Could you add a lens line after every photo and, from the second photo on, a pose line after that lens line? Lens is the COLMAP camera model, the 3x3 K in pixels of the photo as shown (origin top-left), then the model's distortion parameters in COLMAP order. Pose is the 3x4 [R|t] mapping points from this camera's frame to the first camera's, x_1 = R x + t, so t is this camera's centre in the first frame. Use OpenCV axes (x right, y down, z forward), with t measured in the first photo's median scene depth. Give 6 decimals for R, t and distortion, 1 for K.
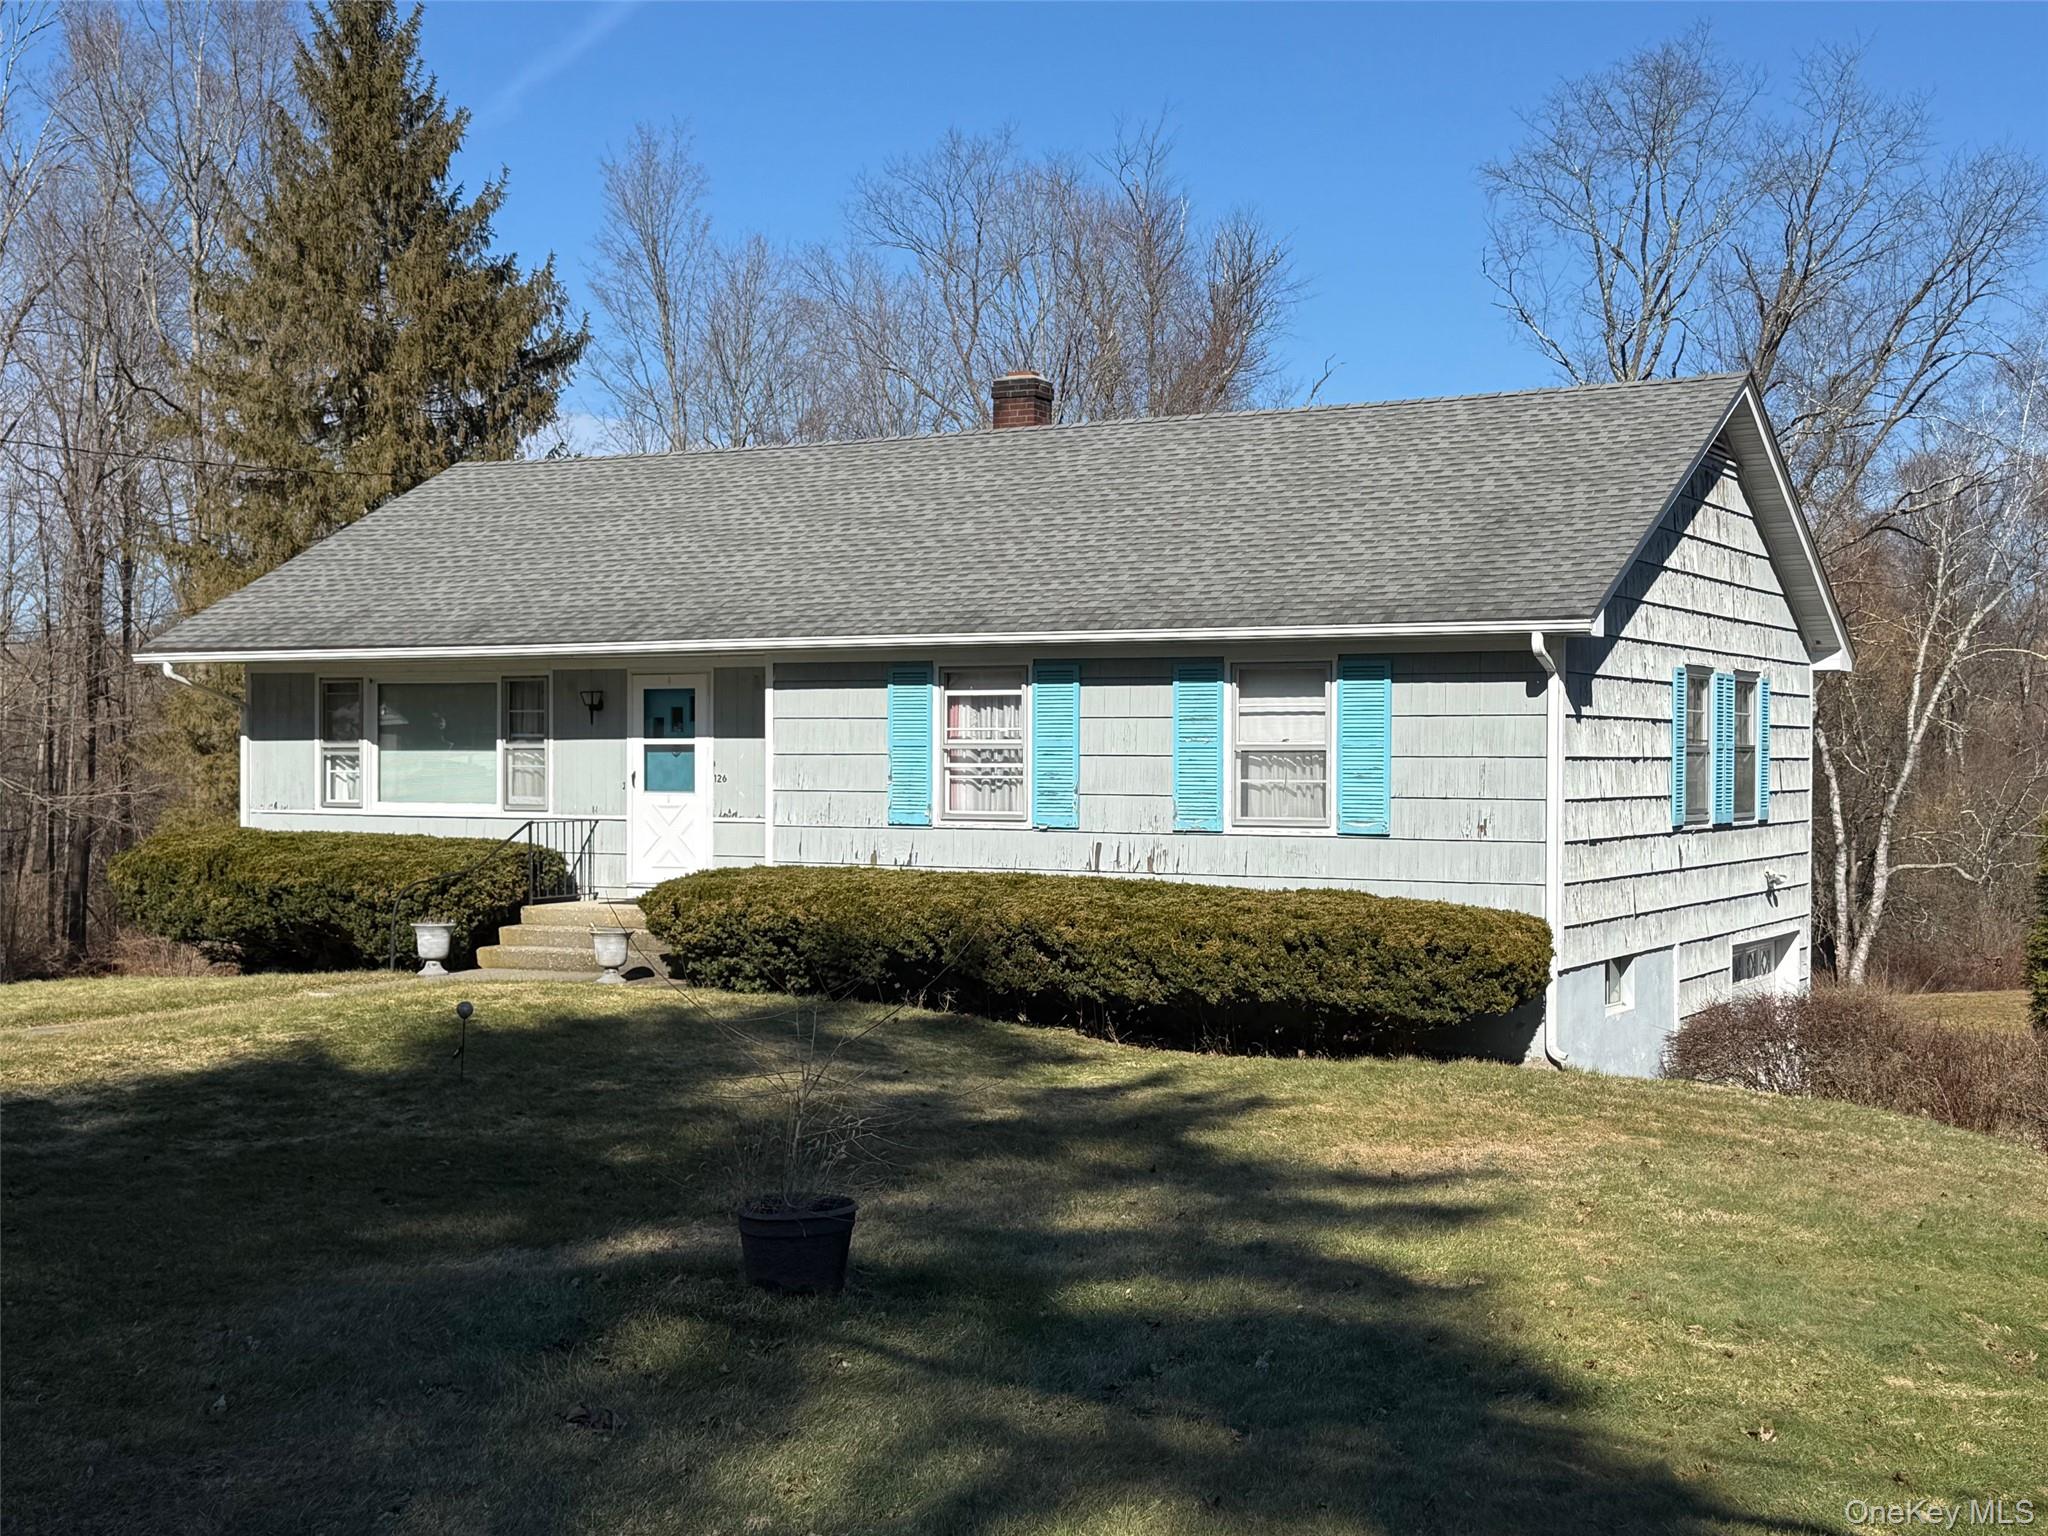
lens RADIAL K [[2674.6, 0, 953.5], [0, 2674.6, 767.0], [0, 0, 1]] dist [0.143687, 0.002753]
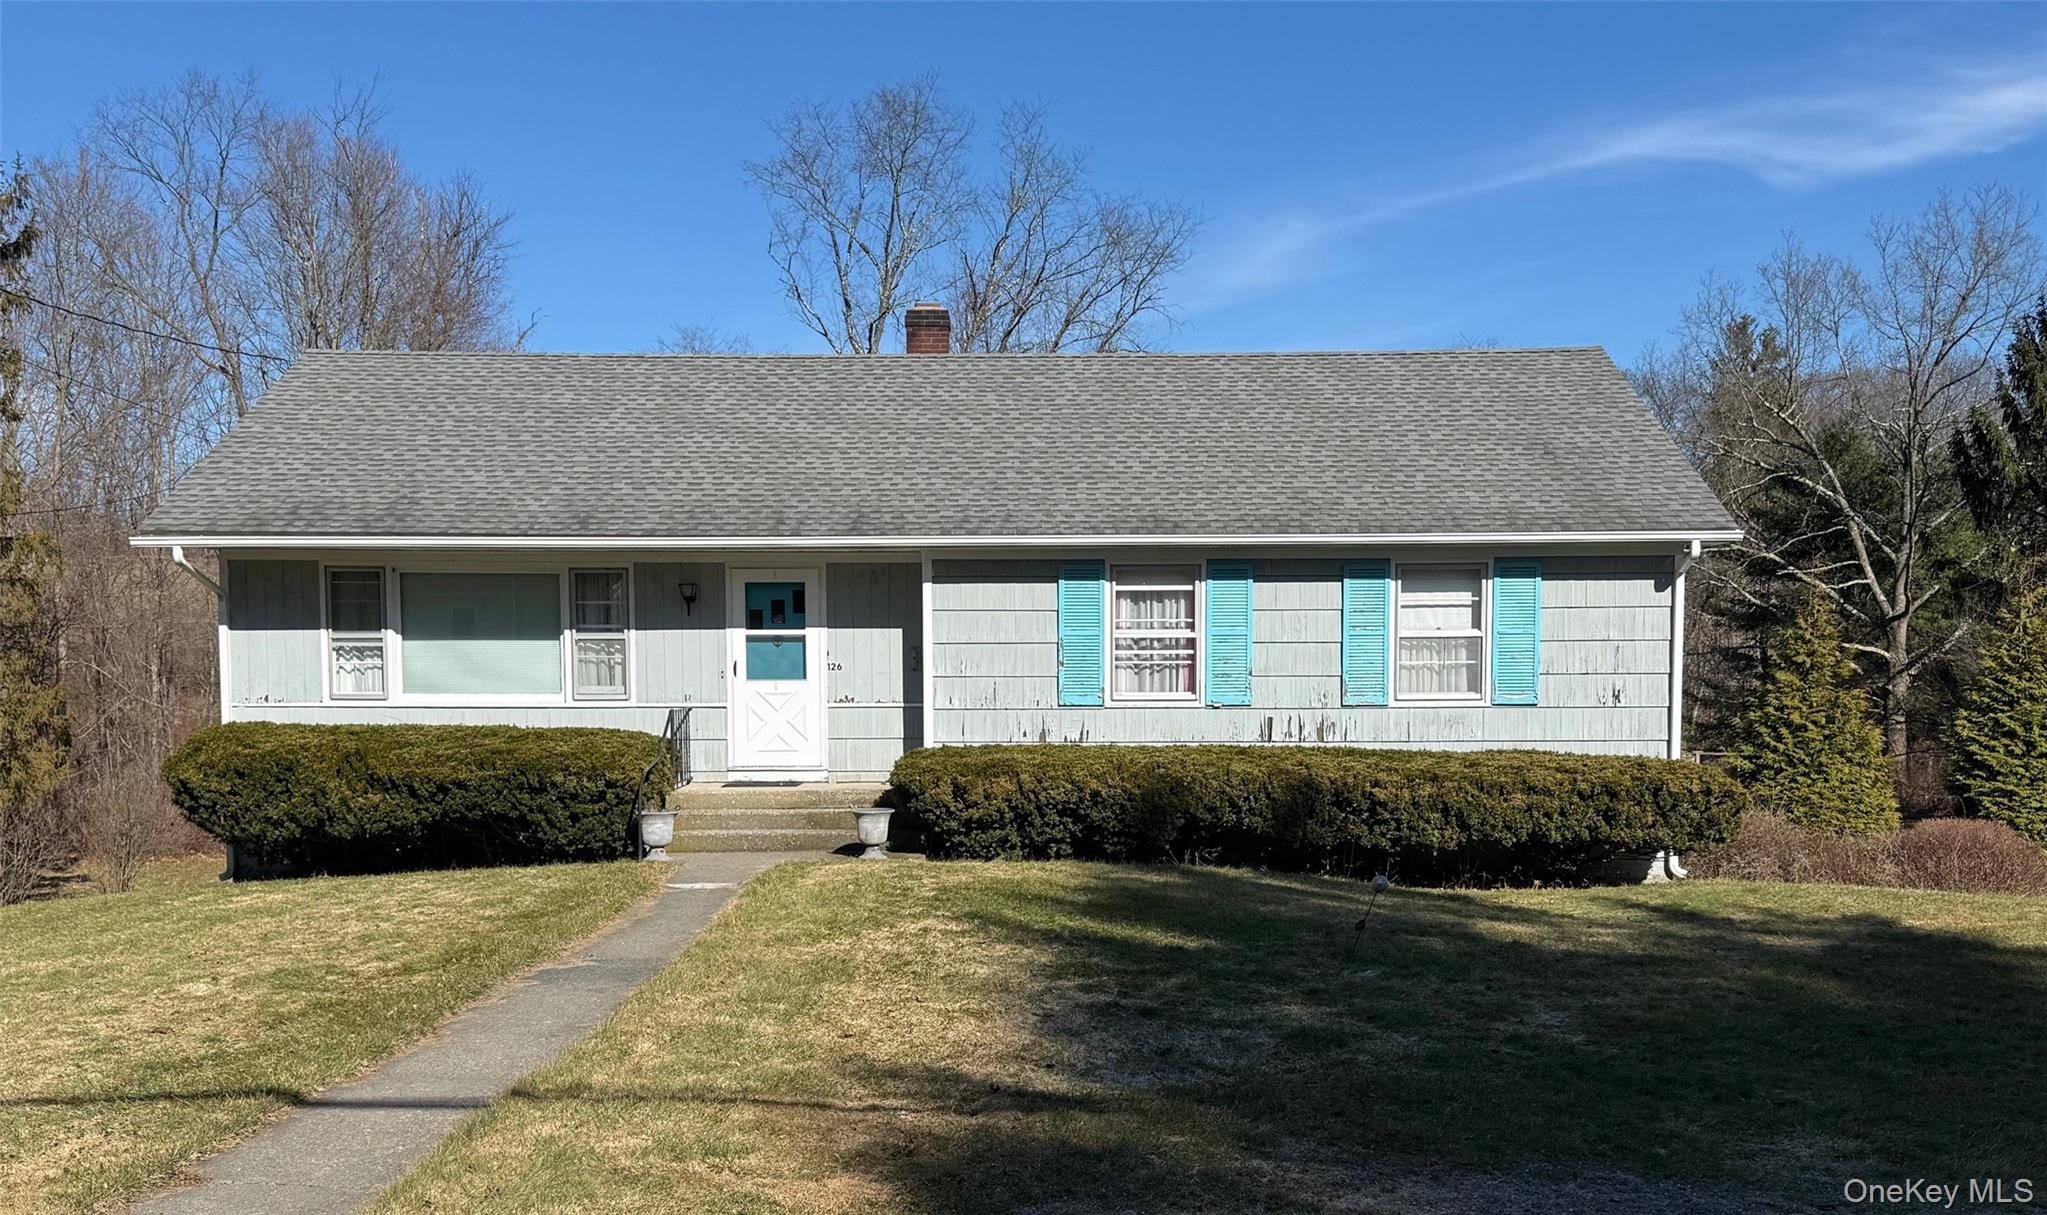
lens RADIAL K [[2054.3, 0, 1013.3], [0, 2054.3, 800.5], [0, 0, 1]] dist [0.121097, -0.010054]
pose [[0.861971, -0.043333, 0.505103, -0.465347], [0.007880, 0.997365, 0.072118, -0.001172], [-0.506897, -0.058184, 0.860041, 0.258578]]
